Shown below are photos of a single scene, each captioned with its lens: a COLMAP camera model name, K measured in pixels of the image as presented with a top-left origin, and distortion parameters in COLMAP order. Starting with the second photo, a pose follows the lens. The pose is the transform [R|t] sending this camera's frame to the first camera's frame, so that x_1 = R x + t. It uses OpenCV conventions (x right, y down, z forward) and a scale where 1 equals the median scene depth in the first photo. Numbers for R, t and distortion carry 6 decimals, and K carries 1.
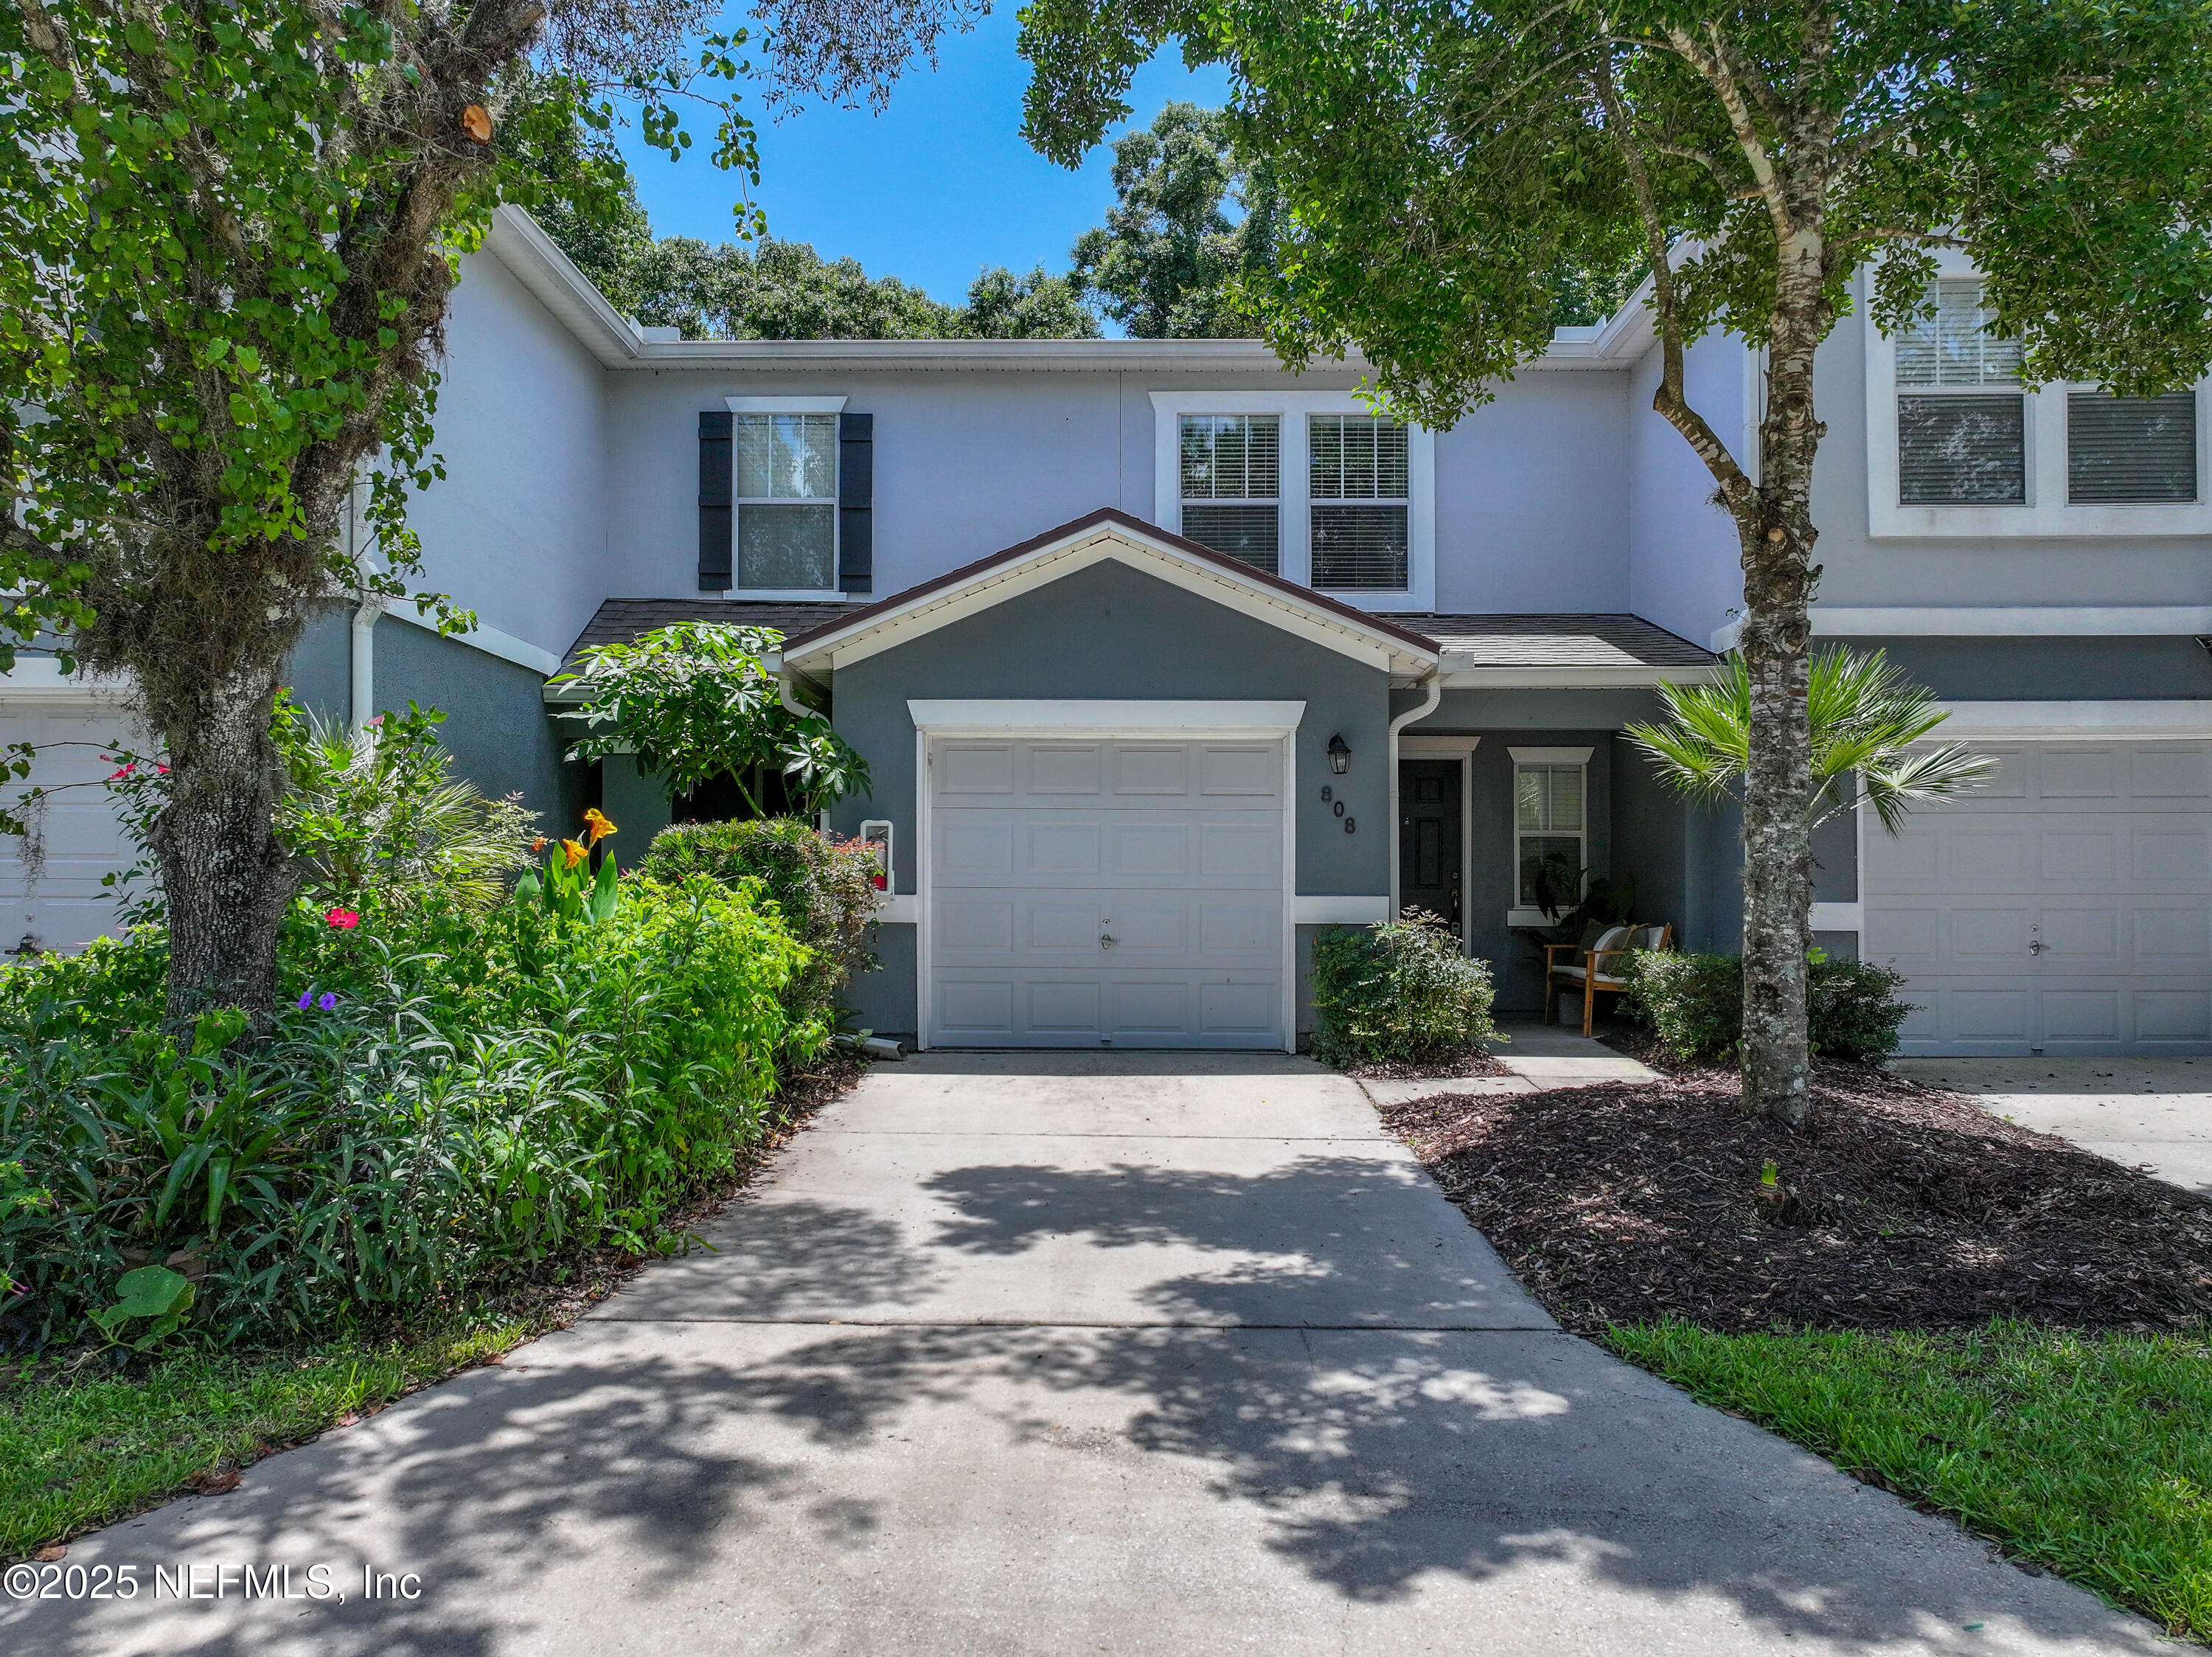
lens RADIAL K [[1576.6, 0, 1097.4], [0, 1576.6, 886.0], [0, 0, 1]] dist [-0.021669, 0.034163]
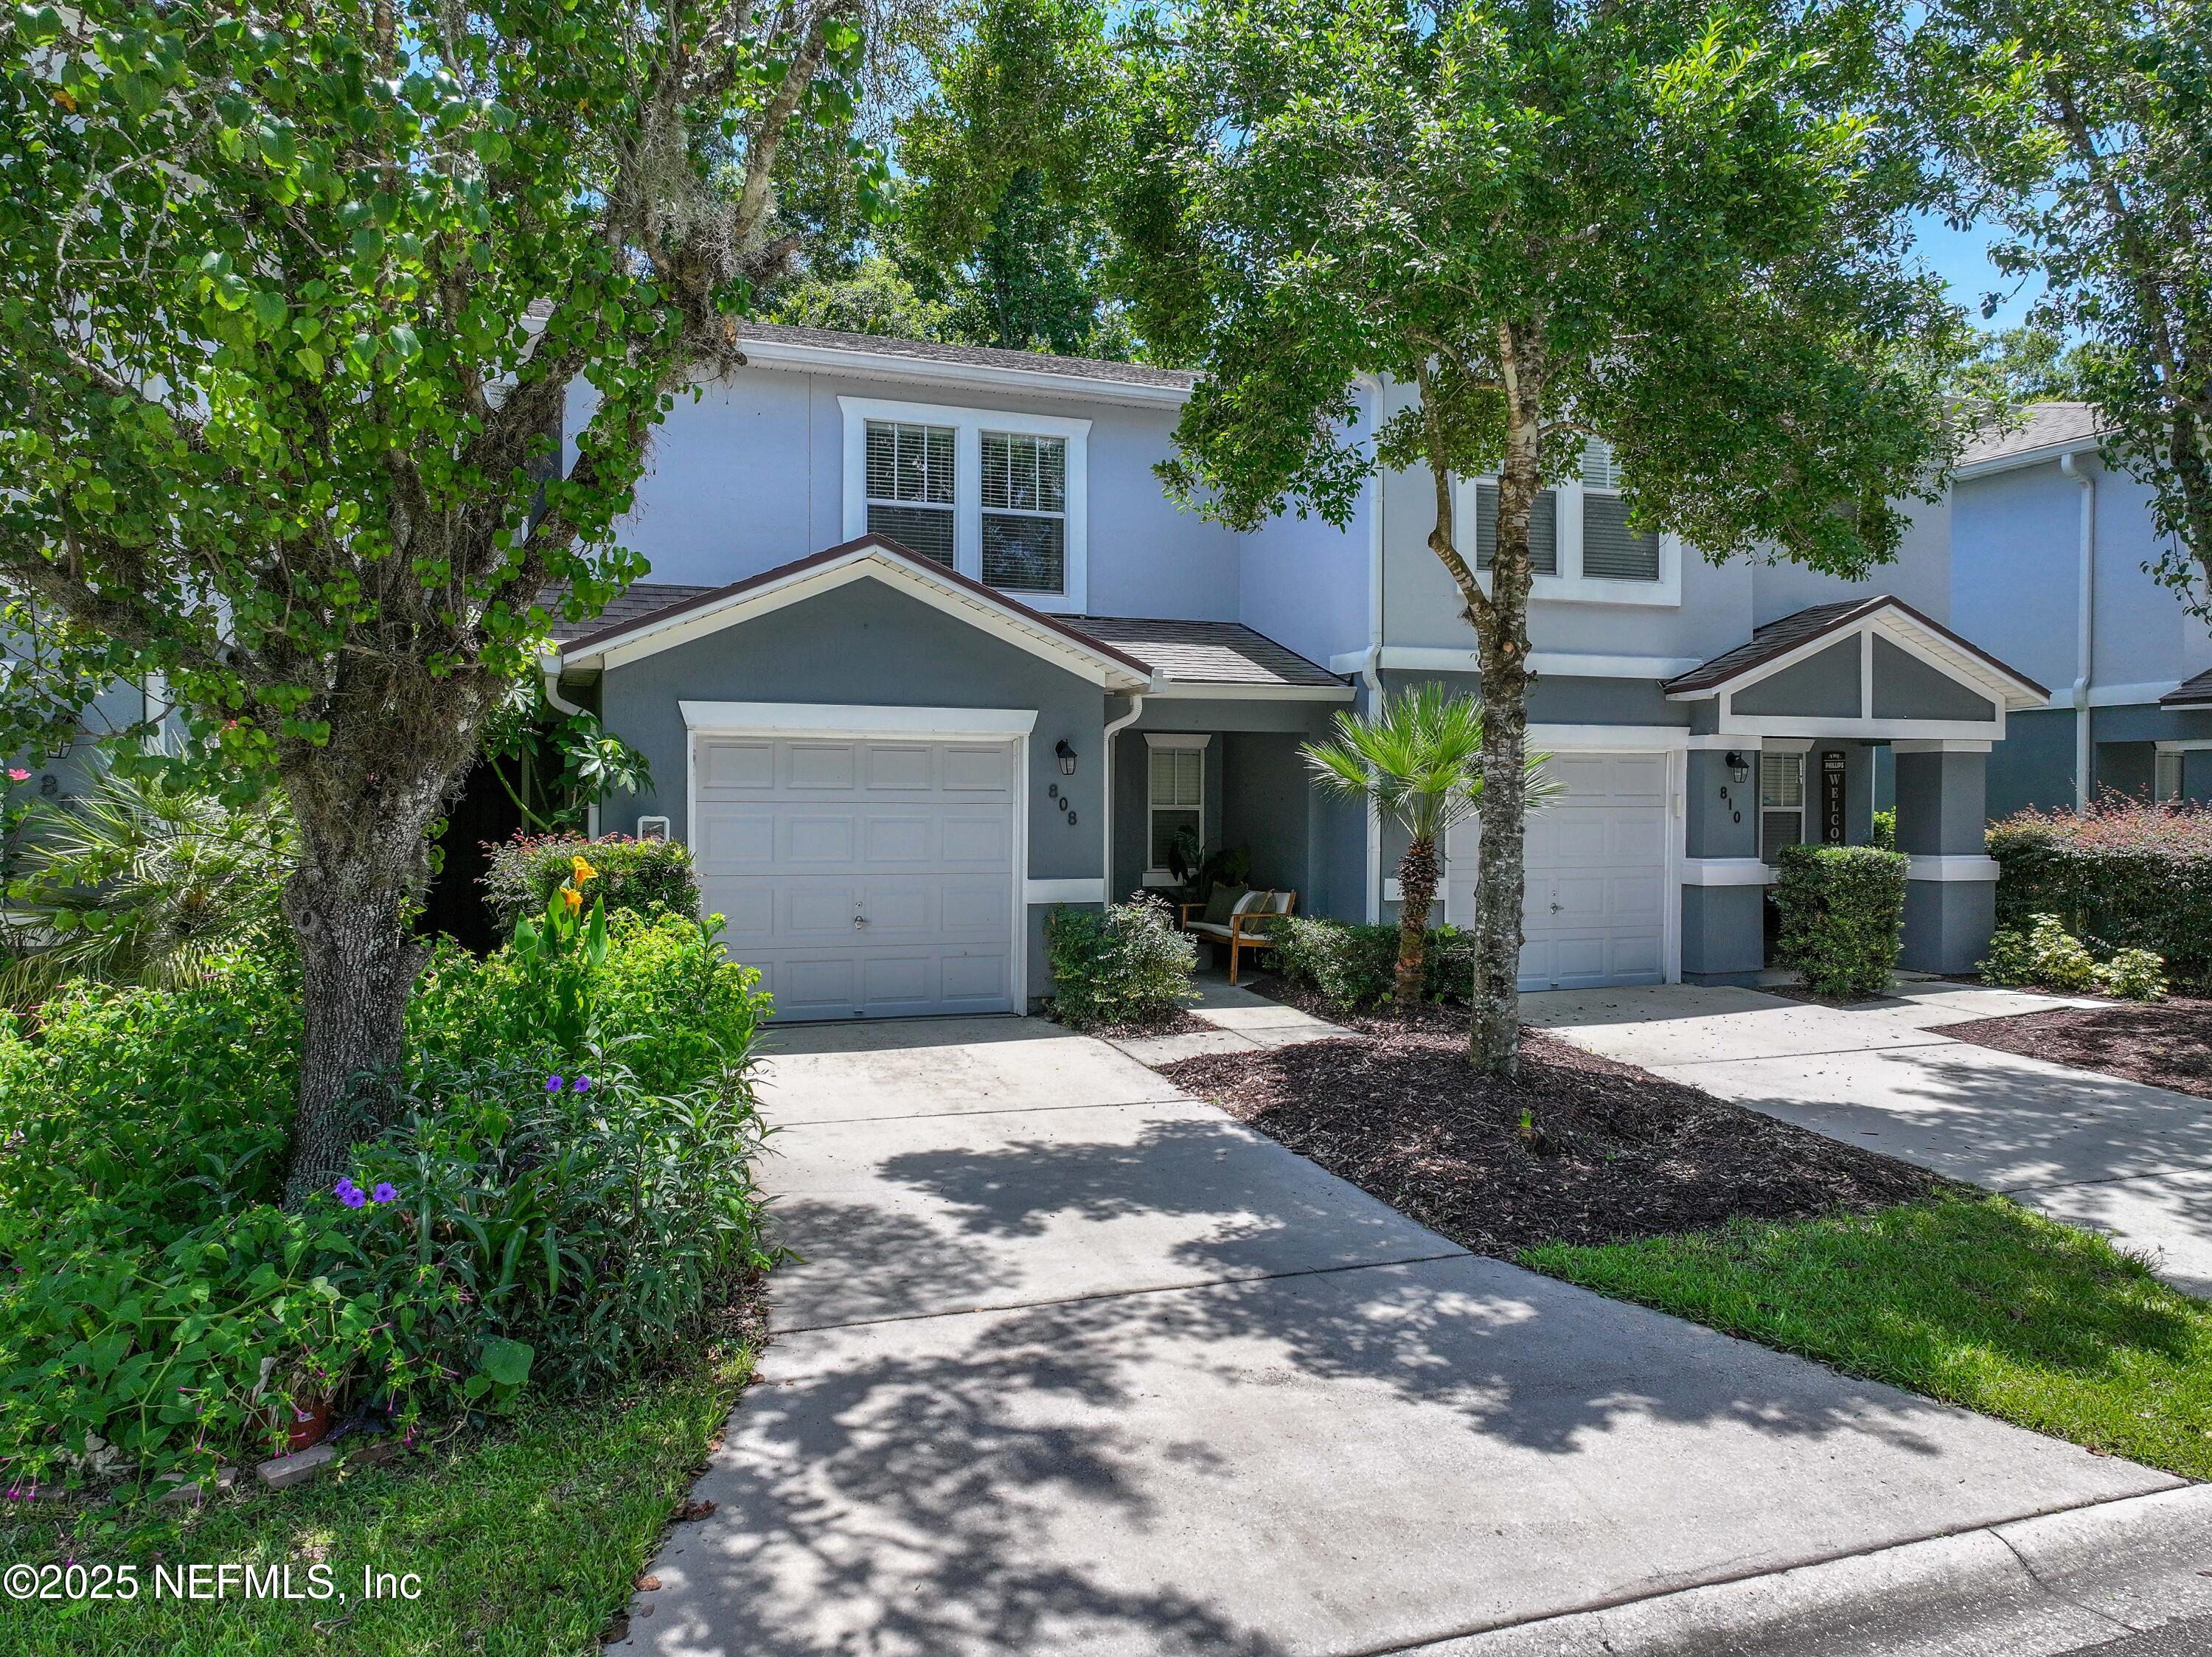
lens RADIAL K [[1562.2, 0, 1106.0], [0, 1562.2, 828.5], [0, 0, 1]] dist [0.011942, 0.001389]
pose [[0.928972, -0.007083, 0.370082, -0.500445], [-0.004060, 0.999562, 0.029322, -0.132919], [-0.370128, -0.028742, 0.928536, -0.168680]]
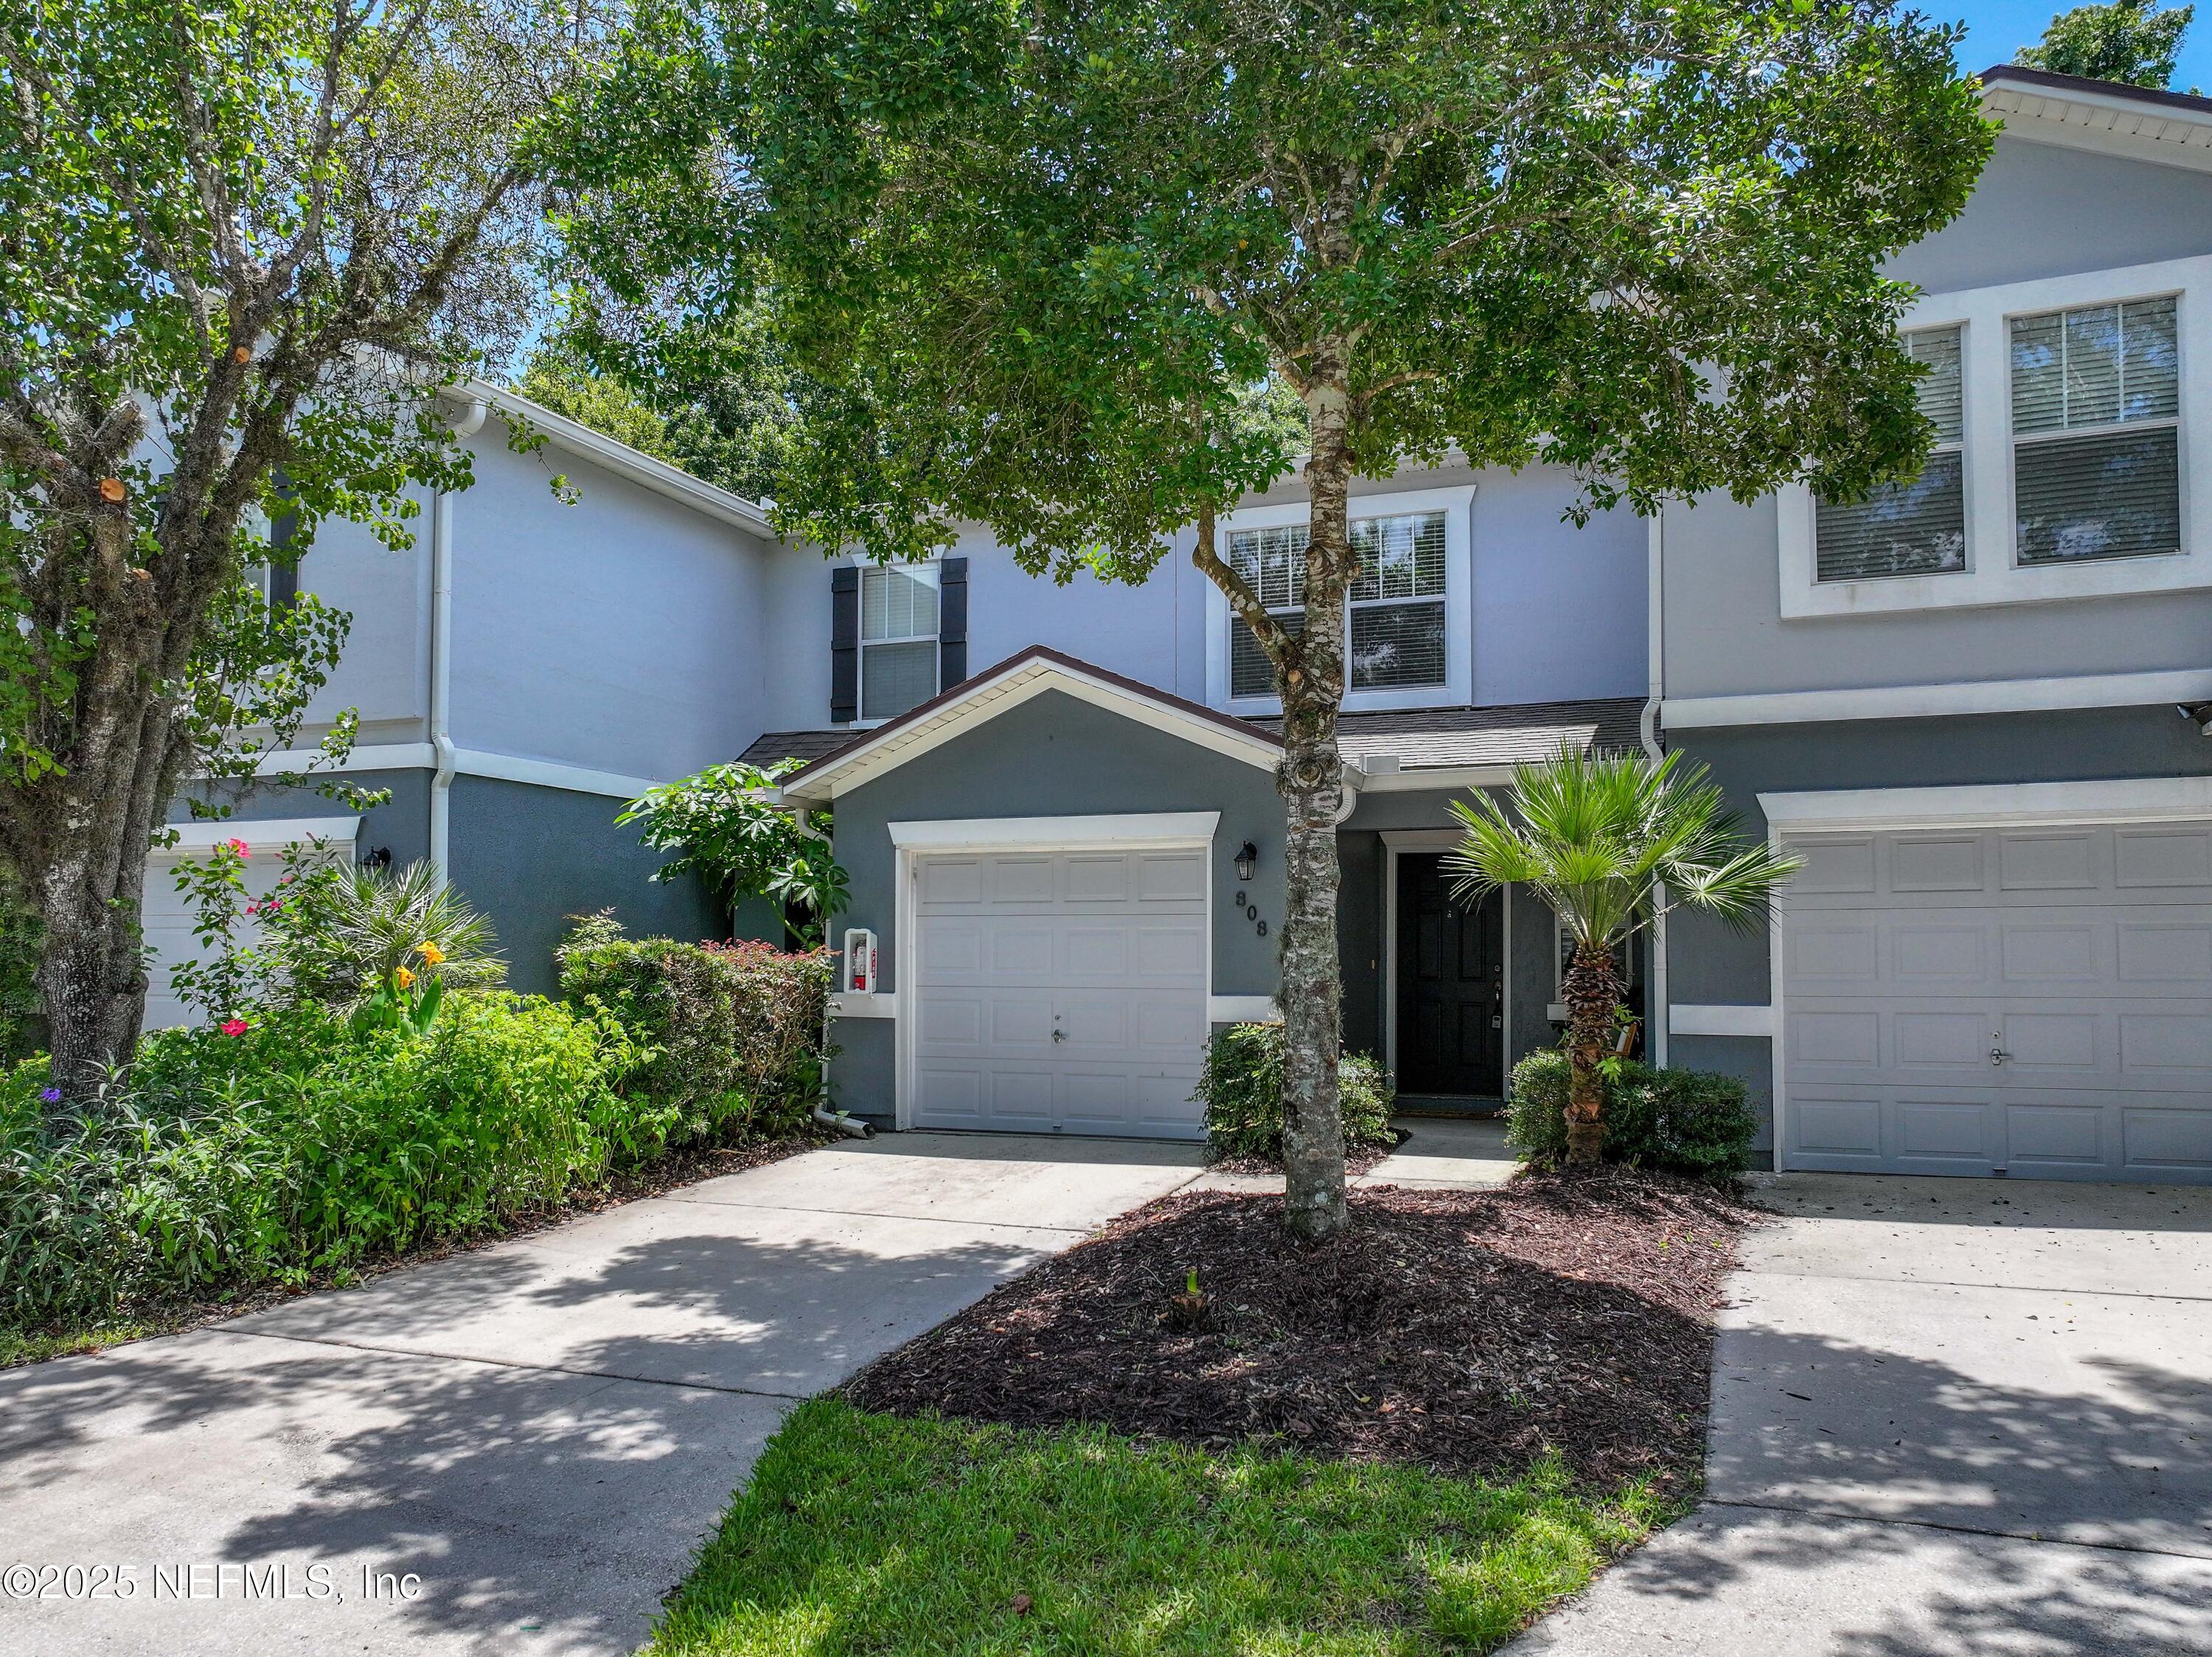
lens RADIAL K [[1574.1, 0, 1113.4], [0, 1574.1, 906.4], [0, 0, 1]] dist [0.006491, -0.000319]
pose [[0.943161, -0.015280, -0.331985, 0.849872], [0.006442, 0.999595, -0.027706, -0.050667], [0.332274, 0.023992, 0.942878, -0.047503]]
